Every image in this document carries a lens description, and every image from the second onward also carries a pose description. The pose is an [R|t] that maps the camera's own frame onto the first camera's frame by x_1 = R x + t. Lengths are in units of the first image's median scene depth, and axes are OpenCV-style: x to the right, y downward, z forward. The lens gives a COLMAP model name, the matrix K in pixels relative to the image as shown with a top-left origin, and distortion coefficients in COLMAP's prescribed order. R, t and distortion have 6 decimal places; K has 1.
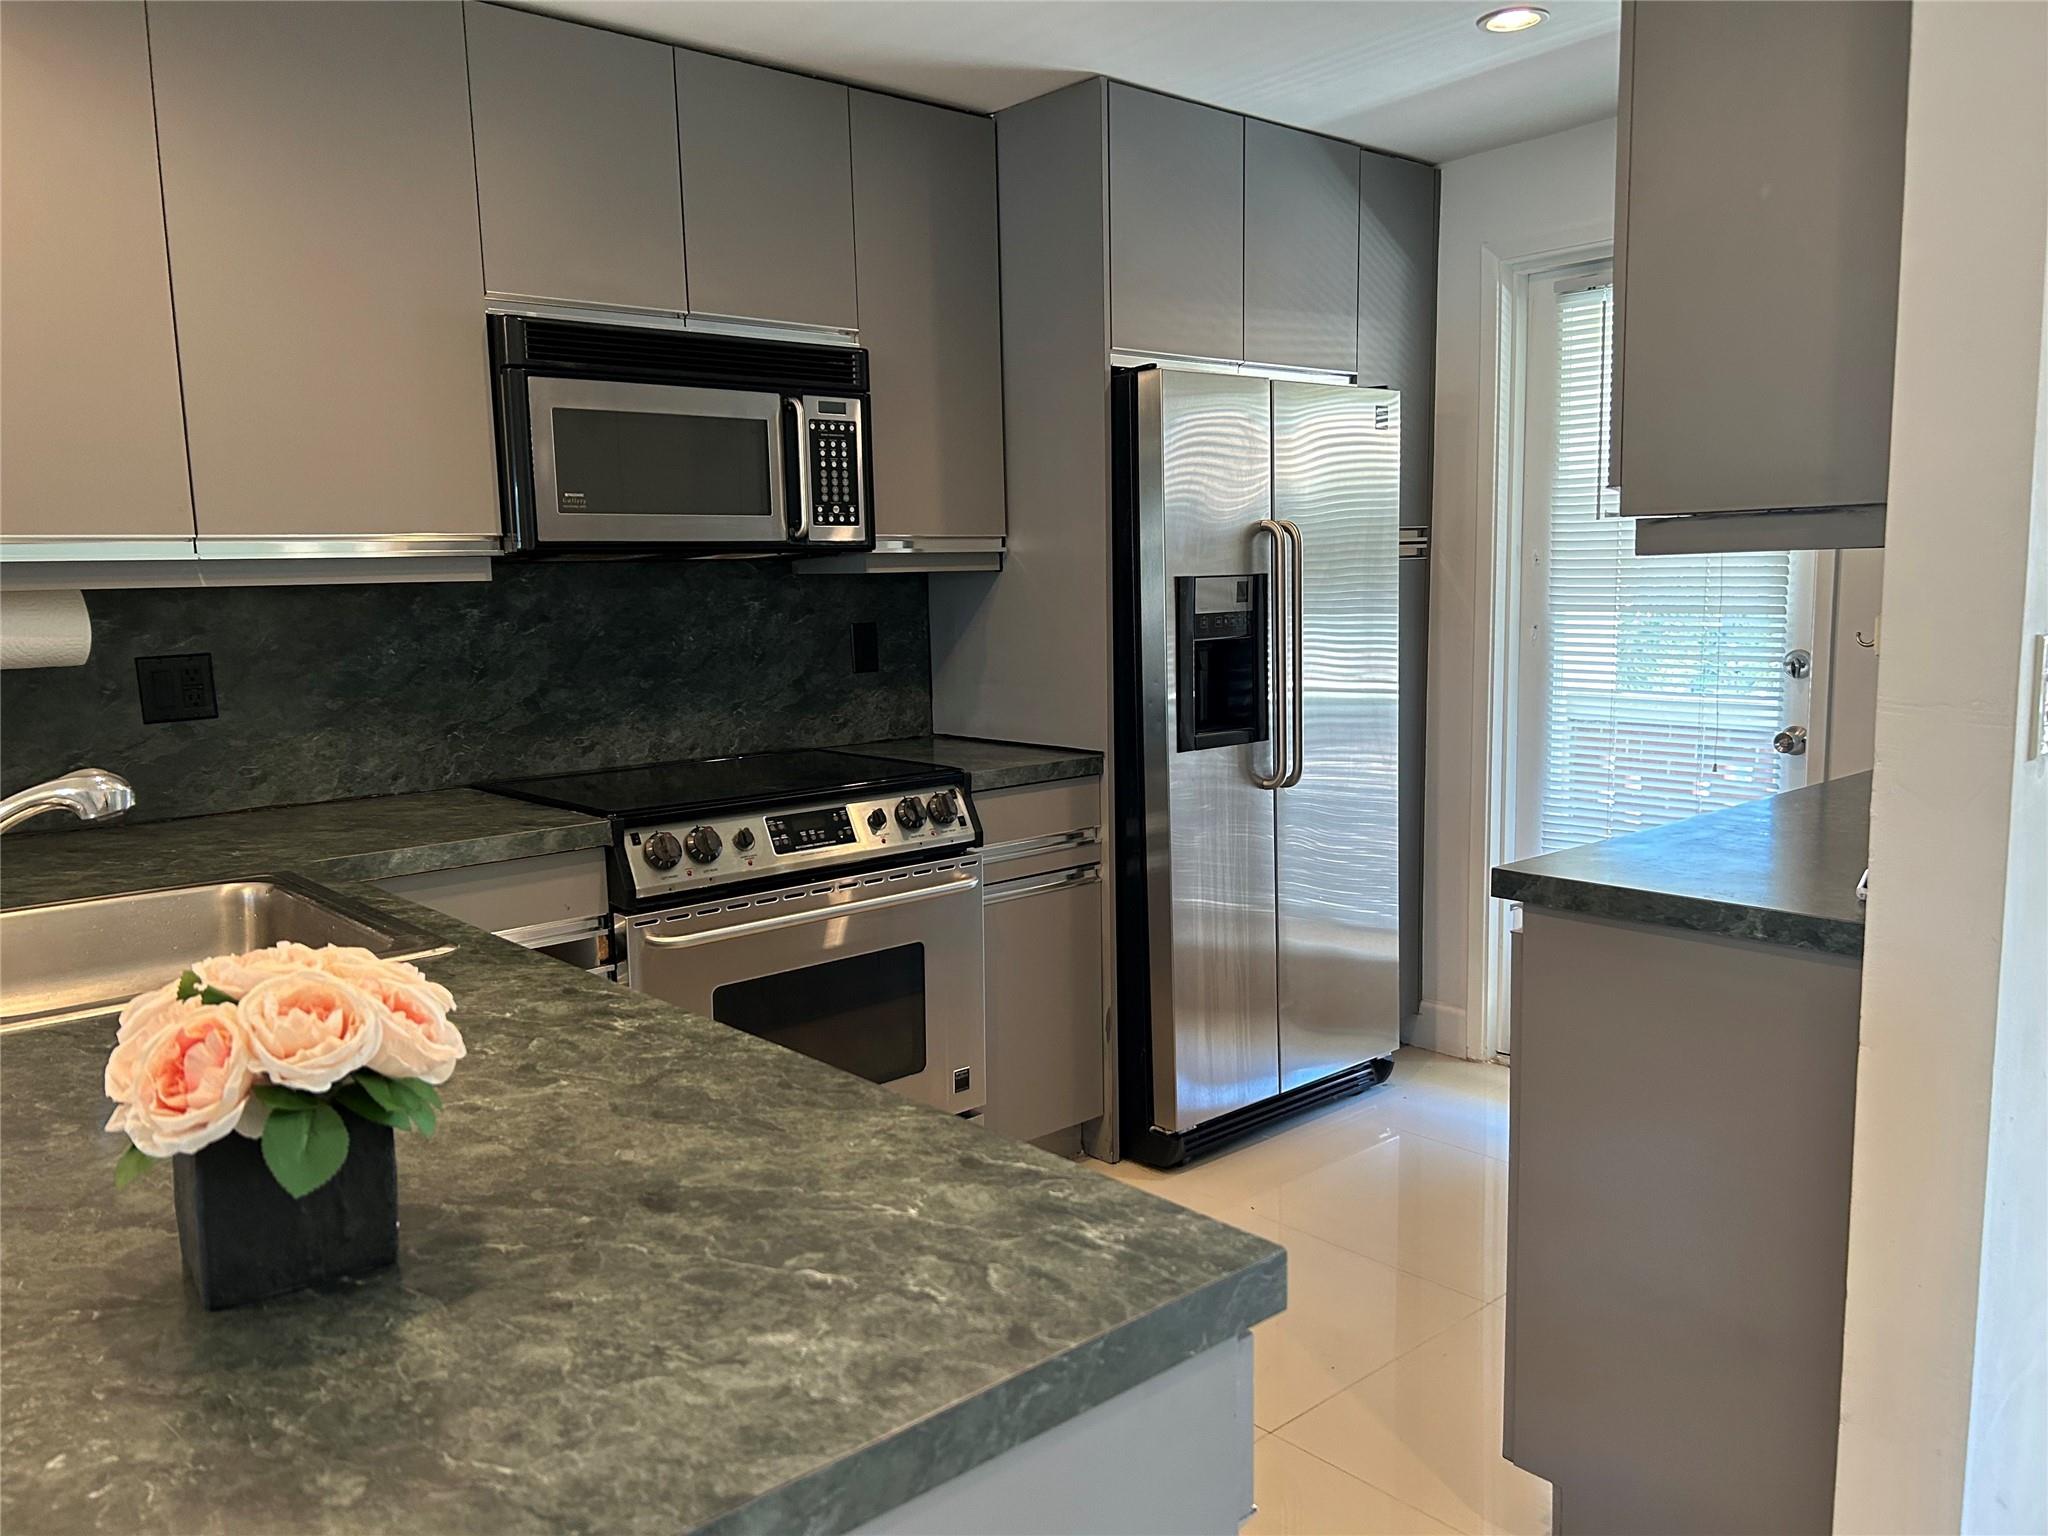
lens RADIAL K [[1543.7, 0, 1033.7], [0, 1543.7, 778.6], [0, 0, 1]] dist [0.056343, -0.073433]
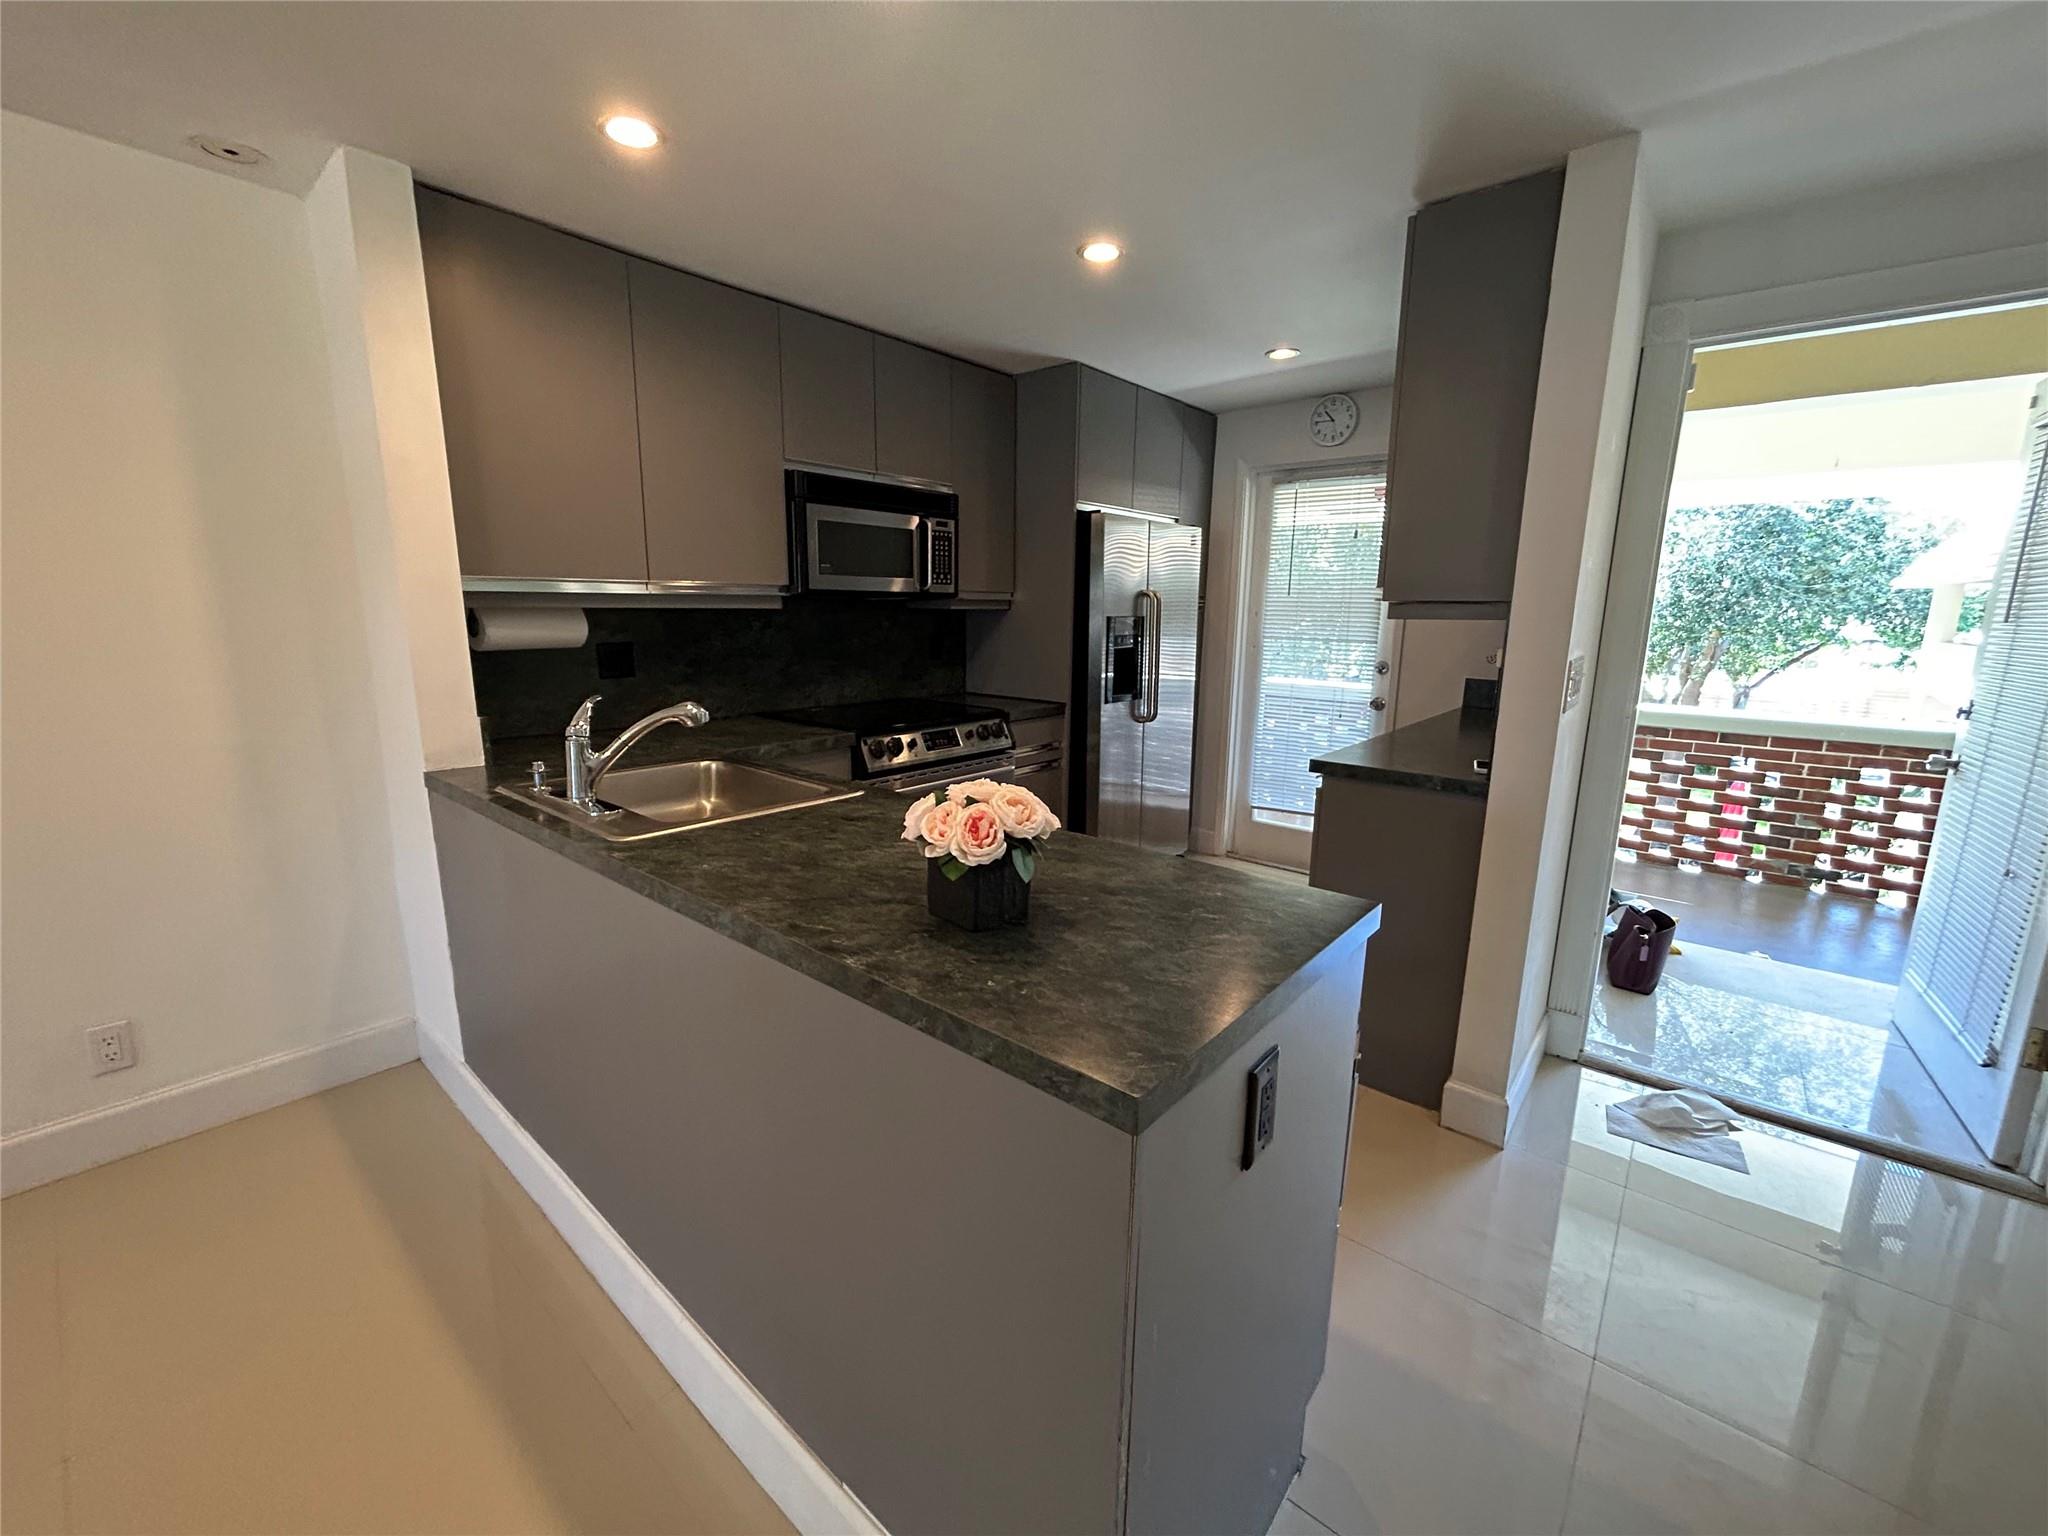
lens RADIAL K [[828.2, 0, 1023.1], [0, 828.2, 764.6], [0, 0, 1]] dist [-0.003667, 0.001062]
pose [[0.989459, 0.008098, 0.144590, -0.177443], [-0.016118, 0.998390, 0.054384, 0.005326], [-0.143917, -0.056141, 0.987996, -0.064061]]
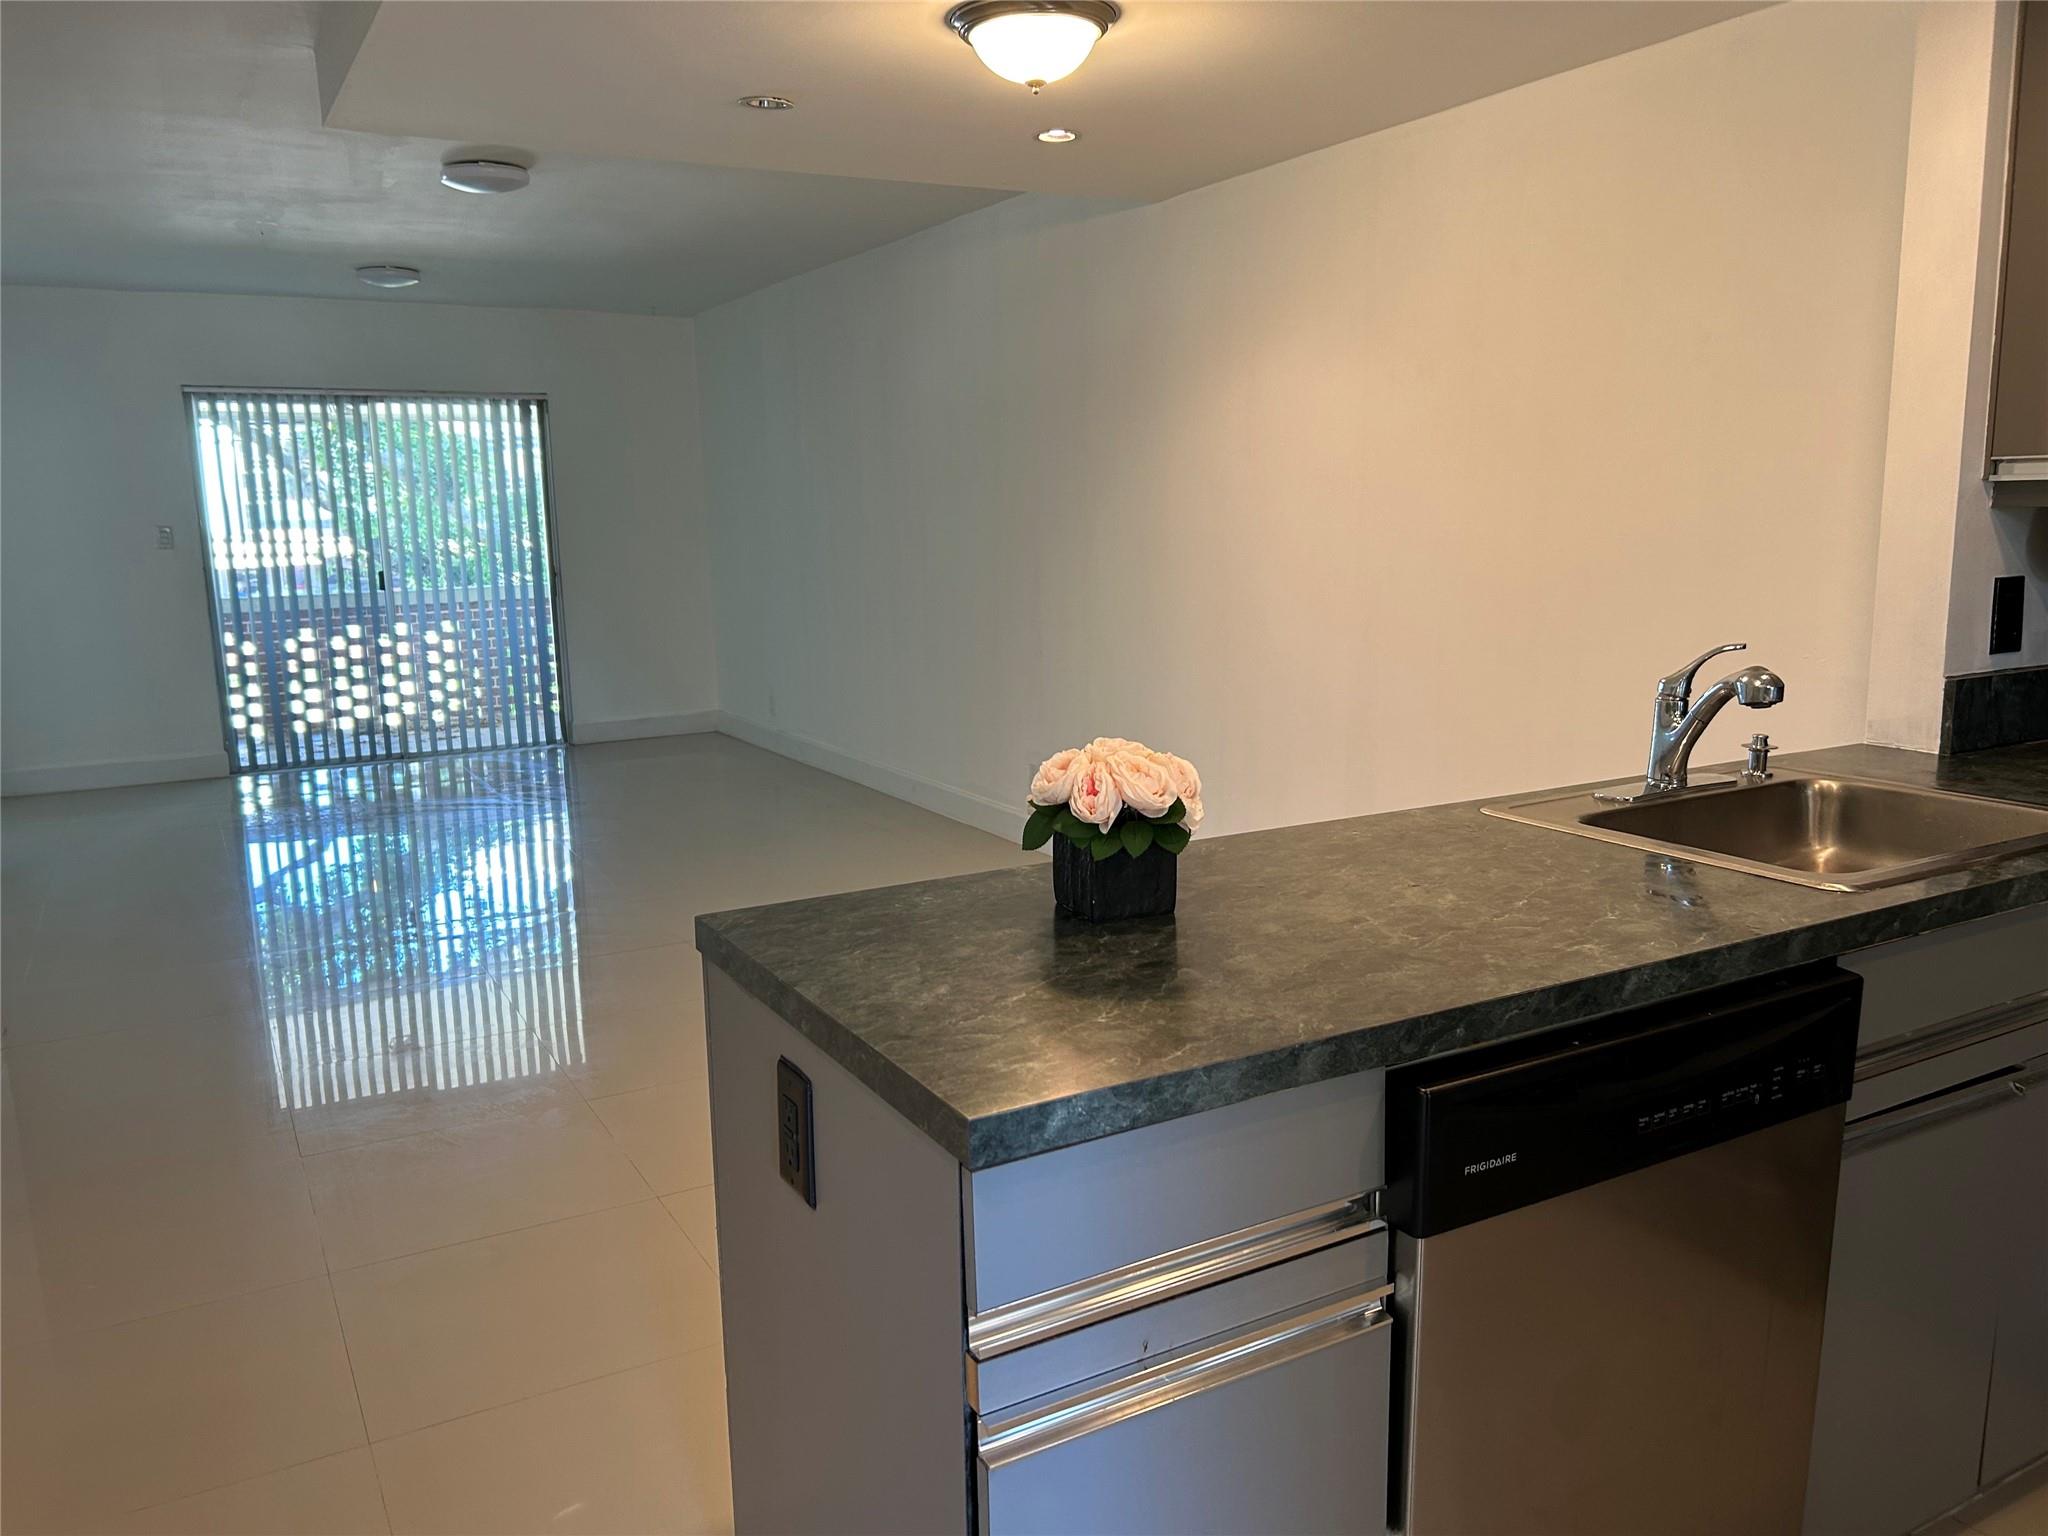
lens RADIAL K [[1543.7, 0, 1033.7], [0, 1543.7, 778.6], [0, 0, 1]] dist [0.056343, -0.073433]
pose [[-0.212081, 0.197566, -0.957073, 0.380899], [-0.105628, 0.968980, 0.223430, -0.072204], [0.971527, 0.148479, -0.184634, 0.367501]]
